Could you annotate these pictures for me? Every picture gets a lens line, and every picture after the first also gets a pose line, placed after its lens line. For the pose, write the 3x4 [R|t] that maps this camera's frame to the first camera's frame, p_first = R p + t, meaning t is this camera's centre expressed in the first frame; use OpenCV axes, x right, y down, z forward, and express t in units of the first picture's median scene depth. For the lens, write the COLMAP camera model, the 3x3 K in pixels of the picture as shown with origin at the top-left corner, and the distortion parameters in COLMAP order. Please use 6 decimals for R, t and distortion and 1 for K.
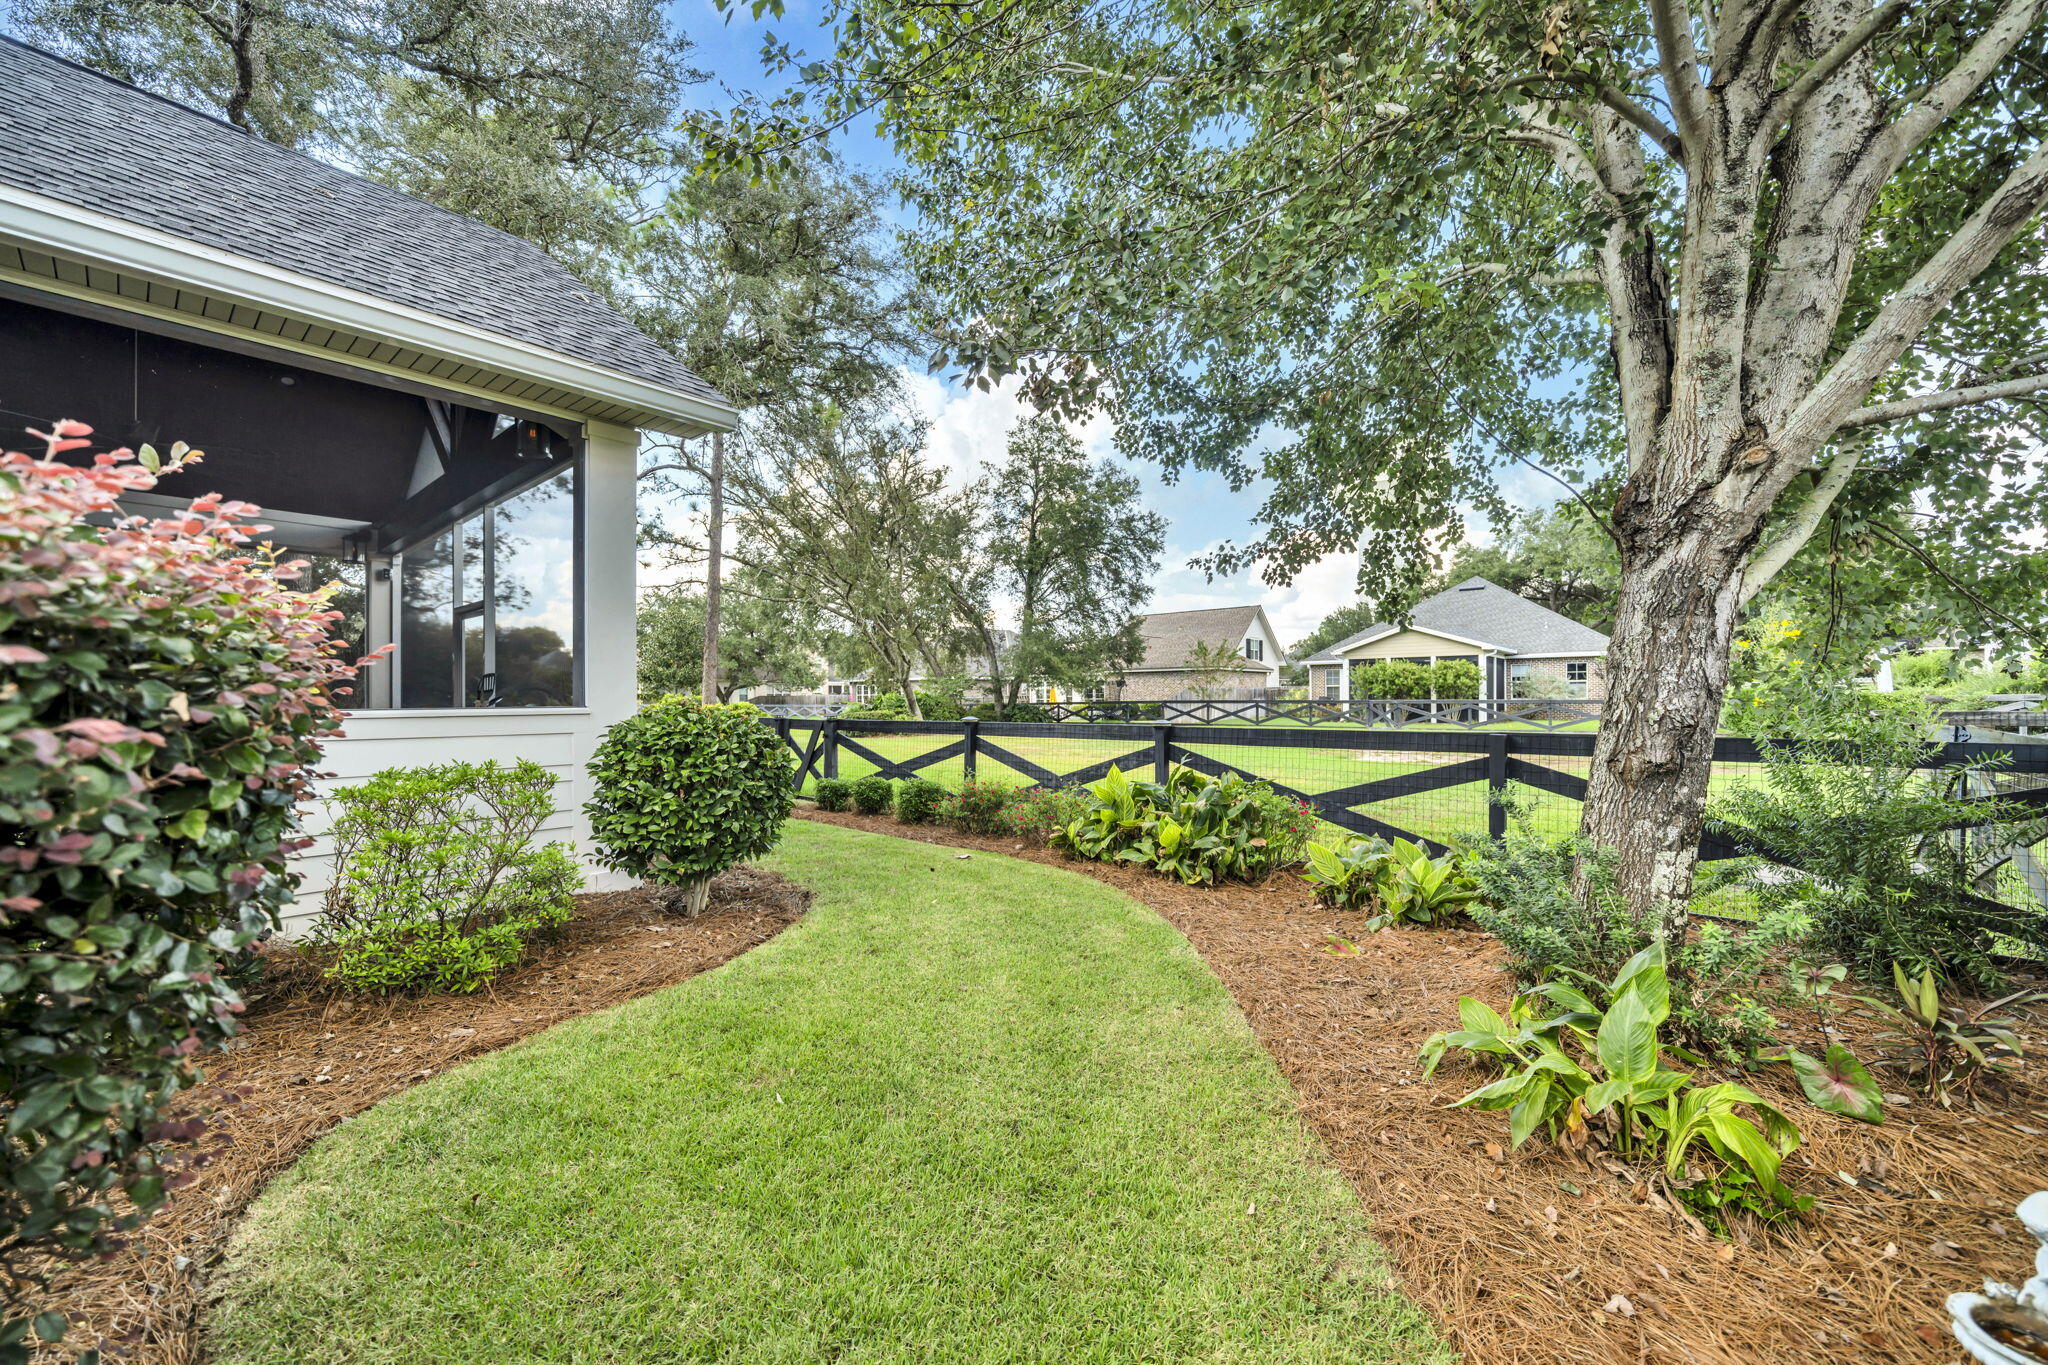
lens RADIAL K [[793.4, 0, 1042.3], [0, 793.4, 693.7], [0, 0, 1]] dist [0.009899, 0.000118]
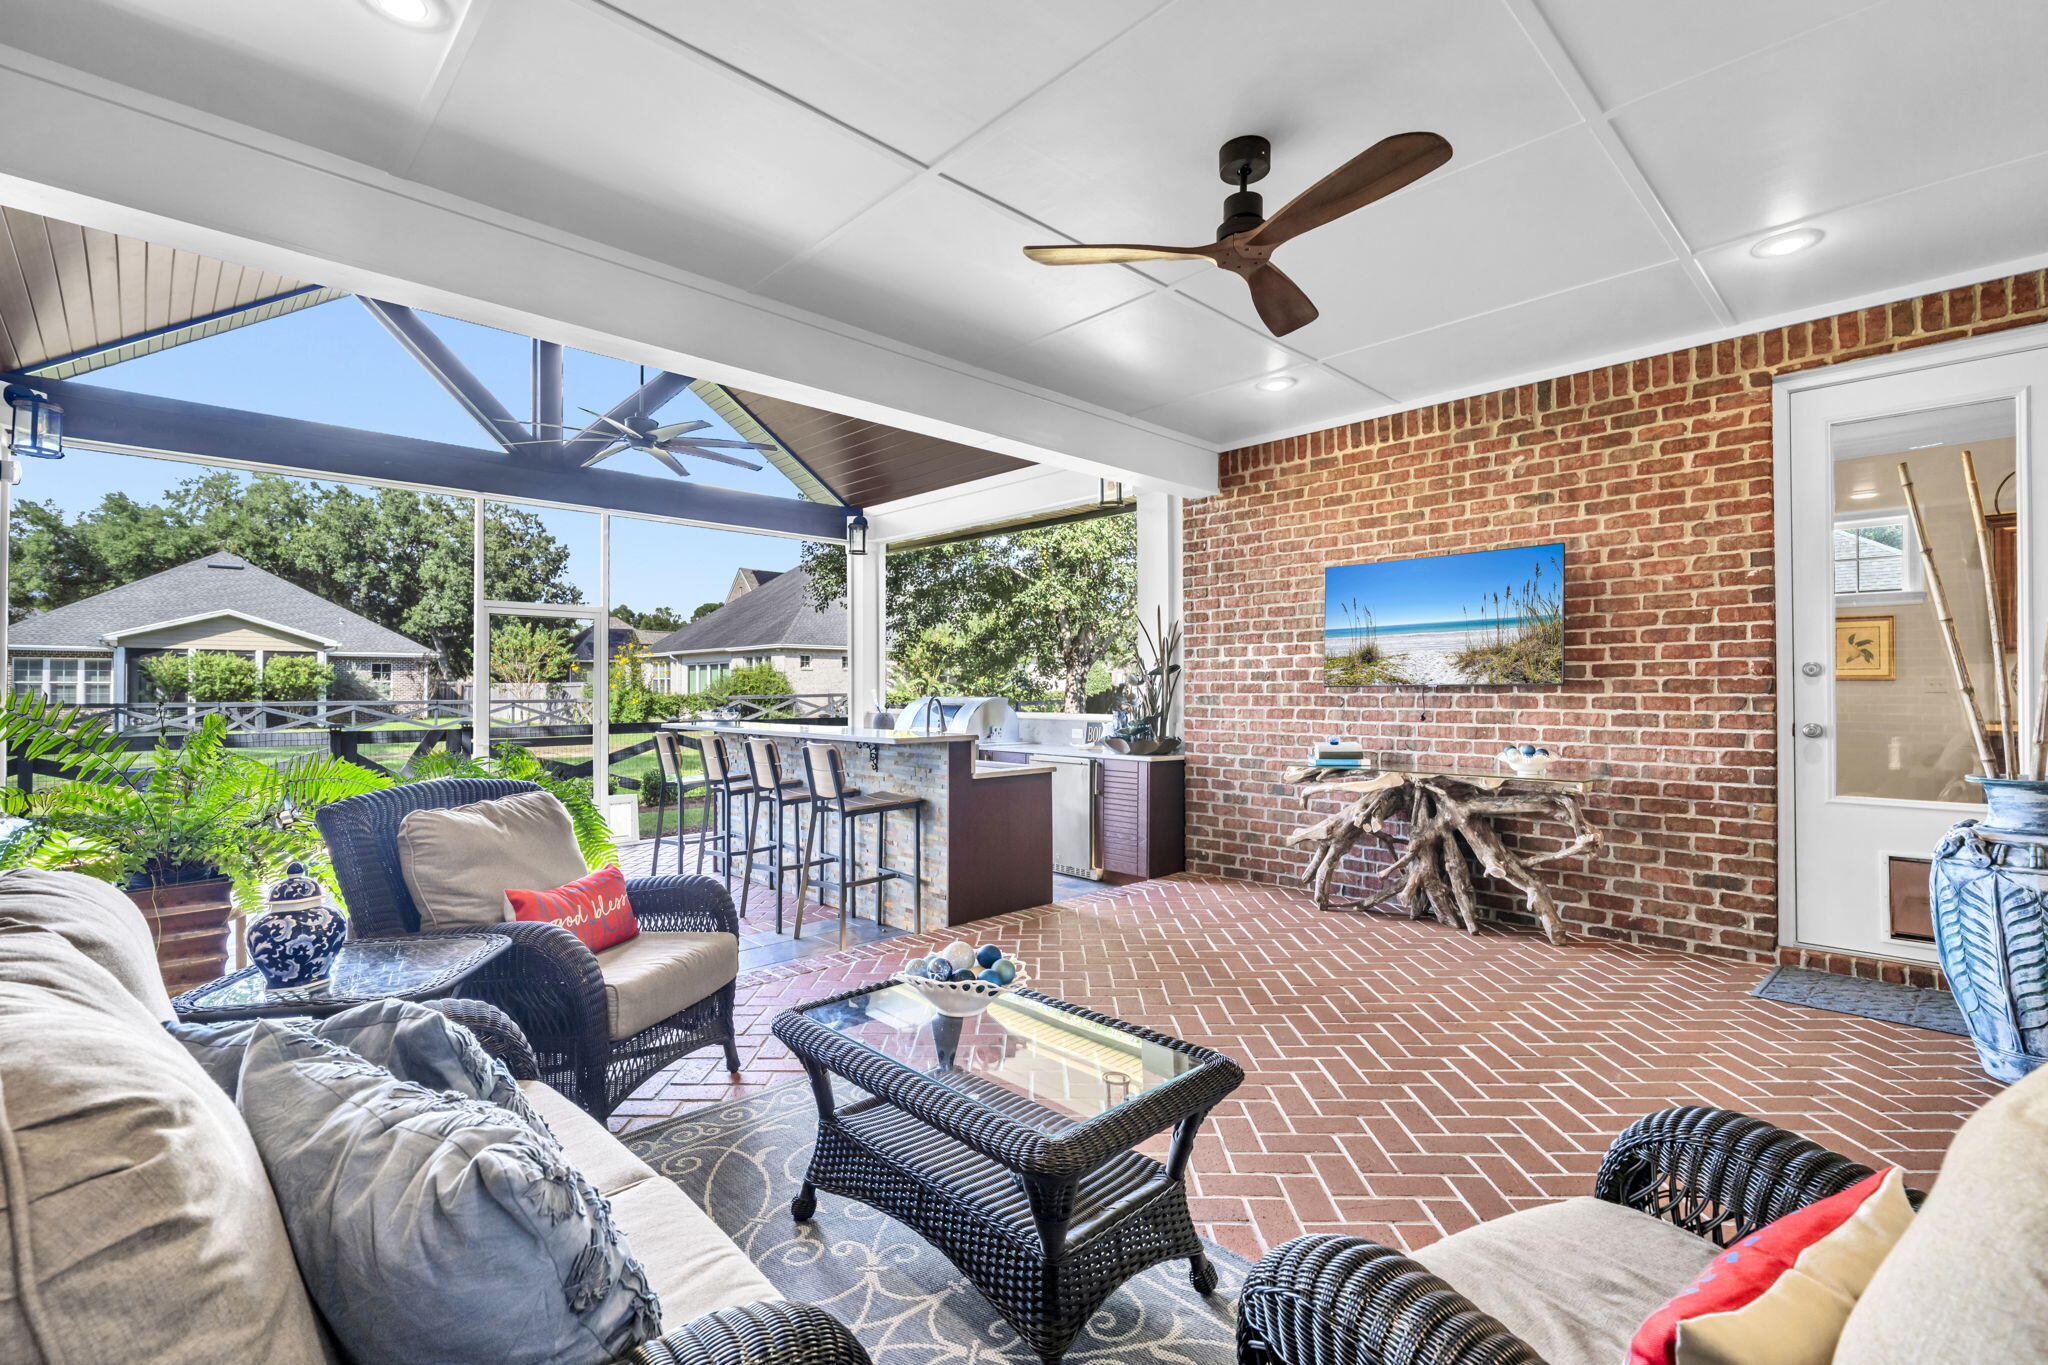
lens RADIAL K [[883.5, 0, 1016.5], [0, 883.5, 688.9], [0, 0, 1]] dist [-0.001109, 0.000551]
pose [[0.080272, 0.008284, 0.996739, -0.359109], [-0.002001, 0.999965, -0.008150, 0.000221], [-0.996771, -0.001340, 0.080286, 0.116528]]
